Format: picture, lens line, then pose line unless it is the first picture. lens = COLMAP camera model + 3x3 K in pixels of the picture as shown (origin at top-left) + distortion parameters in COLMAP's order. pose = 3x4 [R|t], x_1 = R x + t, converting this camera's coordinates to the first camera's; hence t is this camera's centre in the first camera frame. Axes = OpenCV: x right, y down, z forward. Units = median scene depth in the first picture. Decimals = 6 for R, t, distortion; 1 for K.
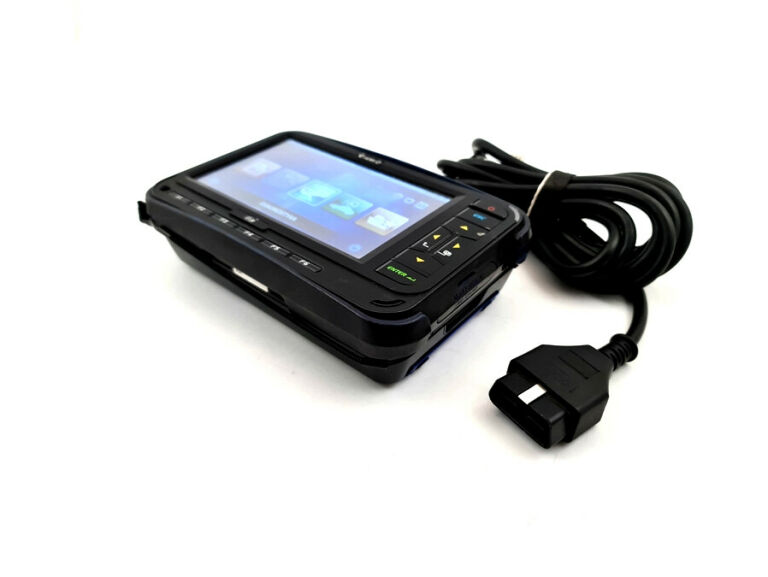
lens RADIAL K [[577.7, 0, 380.2], [0, 577.7, 272.8], [0, 0, 1]] dist [0.128857, 0.000597]
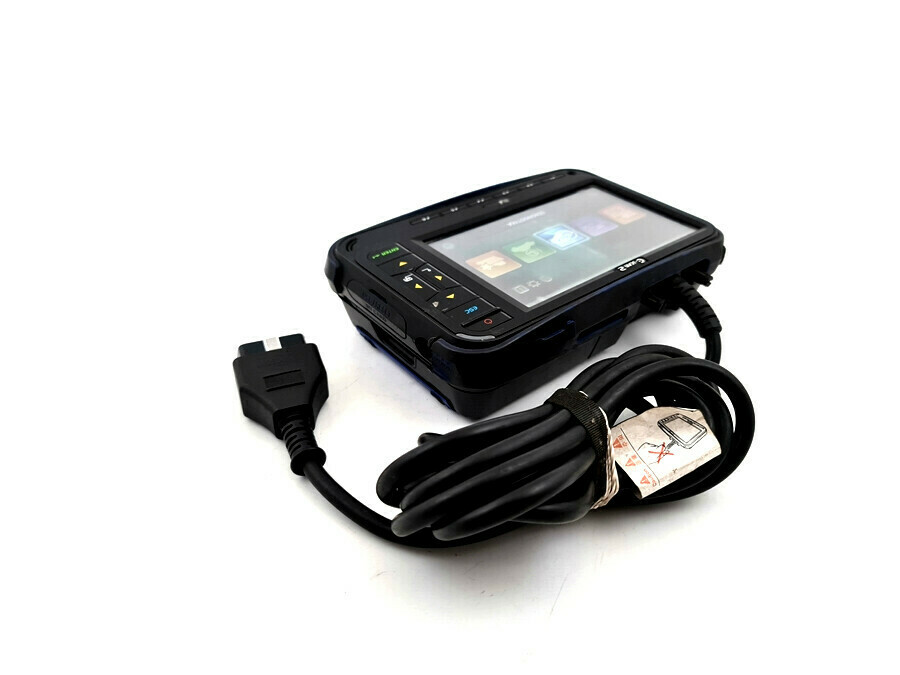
lens RADIAL K [[677.5, 0, 450.0], [0, 677.5, 337.5], [0, 0, 1]] dist [-0.007609, 0.000677]
pose [[-0.183787, 0.567386, -0.802680, 0.955248], [-0.599985, 0.582074, 0.548824, -0.573892], [0.778615, 0.582462, 0.233446, 0.749610]]
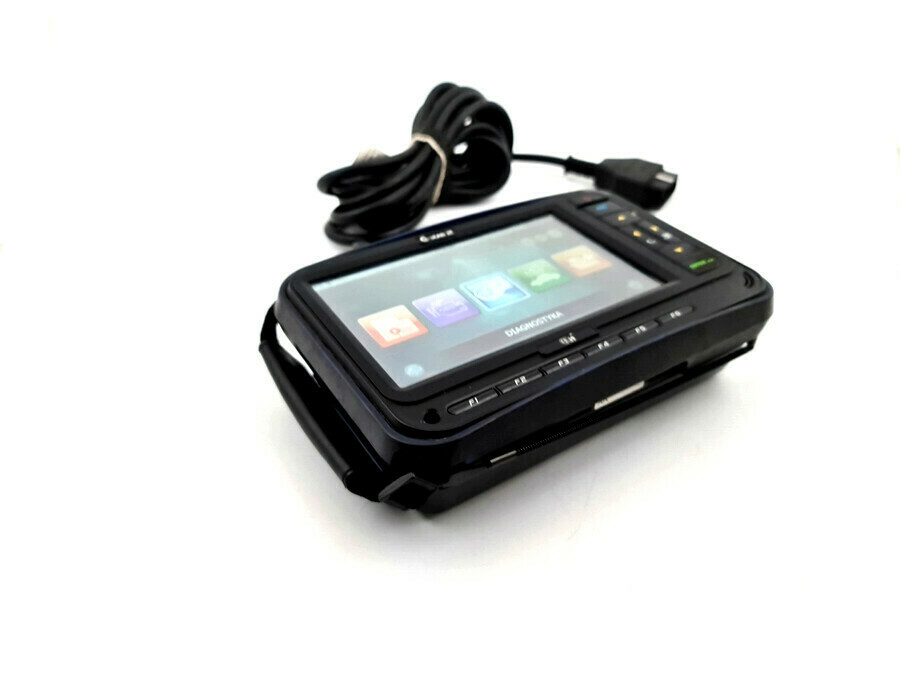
lens RADIAL K [[677.5, 0, 450.0], [0, 677.5, 337.5], [0, 0, 1]] dist [-0.007609, 0.000677]
pose [[0.284282, -0.555944, 0.781095, -0.897035], [0.539295, 0.766325, 0.349152, -0.455464], [-0.792681, 0.321983, 0.517670, 0.661266]]
